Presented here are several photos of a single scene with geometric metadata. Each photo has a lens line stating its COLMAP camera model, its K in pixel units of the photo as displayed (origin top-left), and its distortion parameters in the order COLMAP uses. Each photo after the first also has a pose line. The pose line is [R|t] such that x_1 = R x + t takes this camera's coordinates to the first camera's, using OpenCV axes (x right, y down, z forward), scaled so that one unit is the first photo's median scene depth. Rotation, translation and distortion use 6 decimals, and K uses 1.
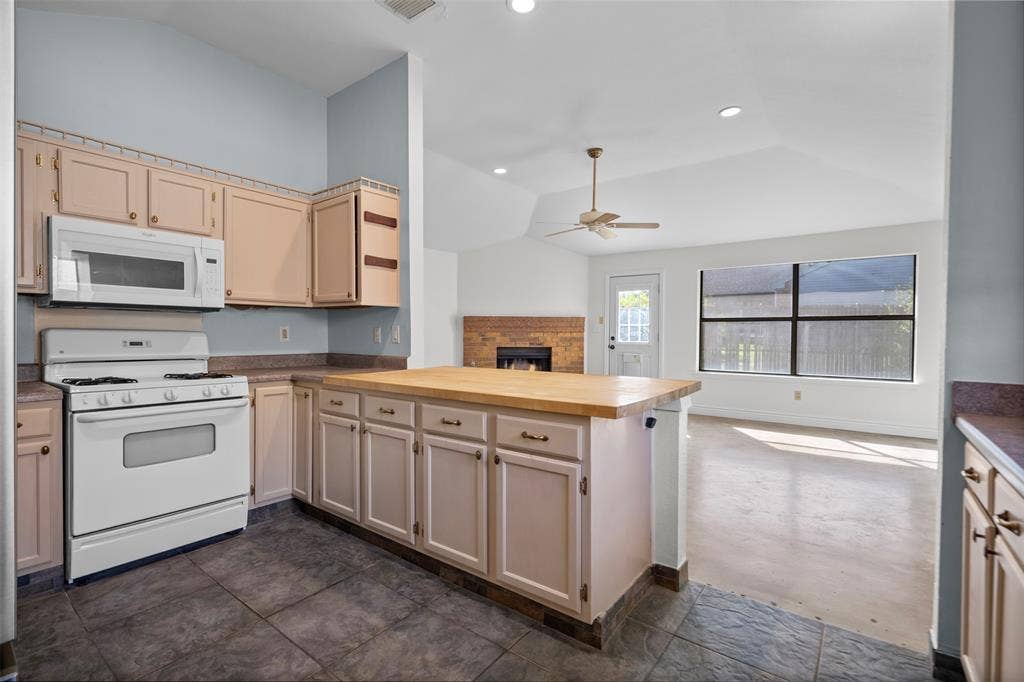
lens RADIAL K [[480.3, 0, 511.9], [0, 480.3, 343.0], [0, 0, 1]] dist [-0.005512, 0.000881]
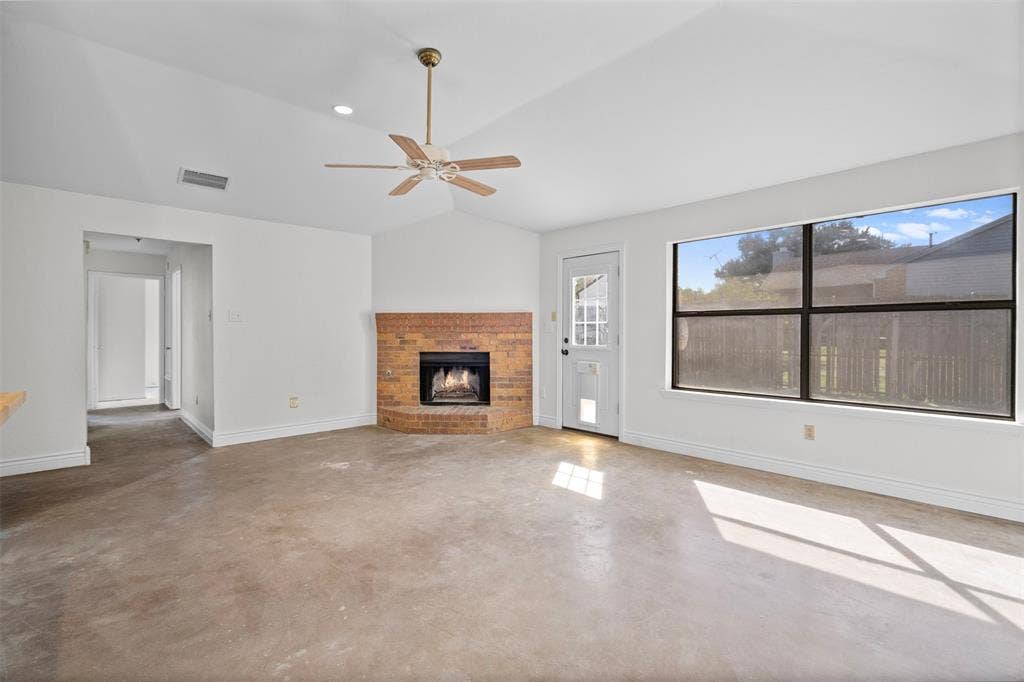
lens RADIAL K [[480.3, 0, 517.5], [0, 480.3, 335.2], [0, 0, 1]] dist [-0.005512, 0.000881]
pose [[0.983937, -0.002368, -0.178498, 0.269629], [-0.000674, 0.999856, -0.016977, -0.005502], [0.178512, 0.016825, 0.983794, 0.254657]]
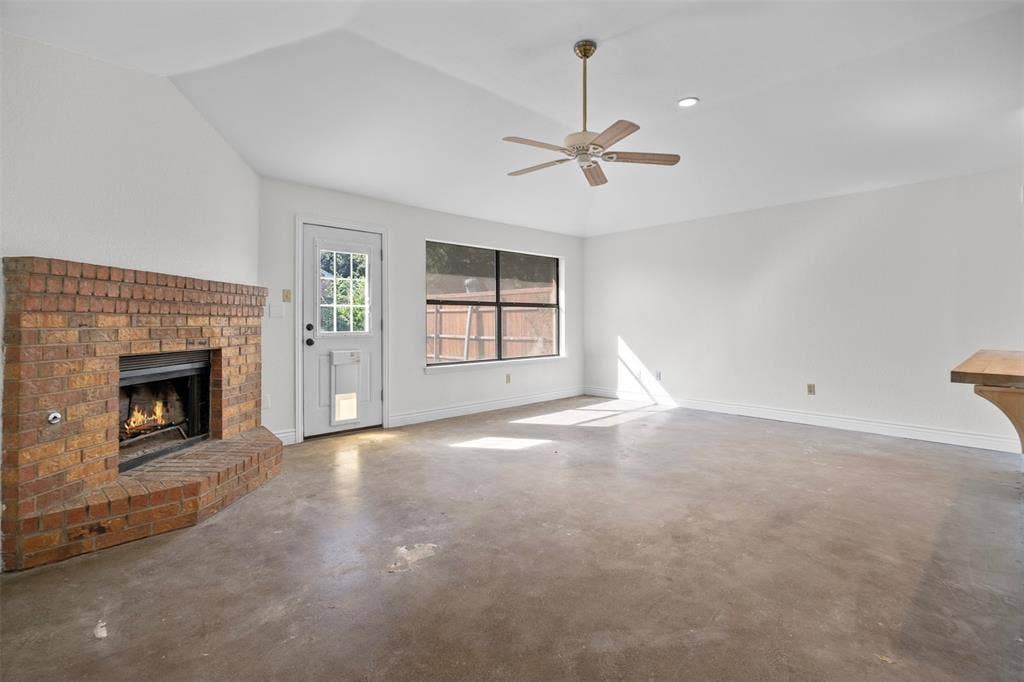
lens RADIAL K [[480.3, 0, 521.7], [0, 480.3, 319.6], [0, 0, 1]] dist [-0.005512, 0.000881]
pose [[0.145940, 0.002082, 0.989291, -0.336884], [0.028320, 0.999579, -0.006281, -0.007955], [-0.988888, 0.028934, 0.145820, 0.658745]]
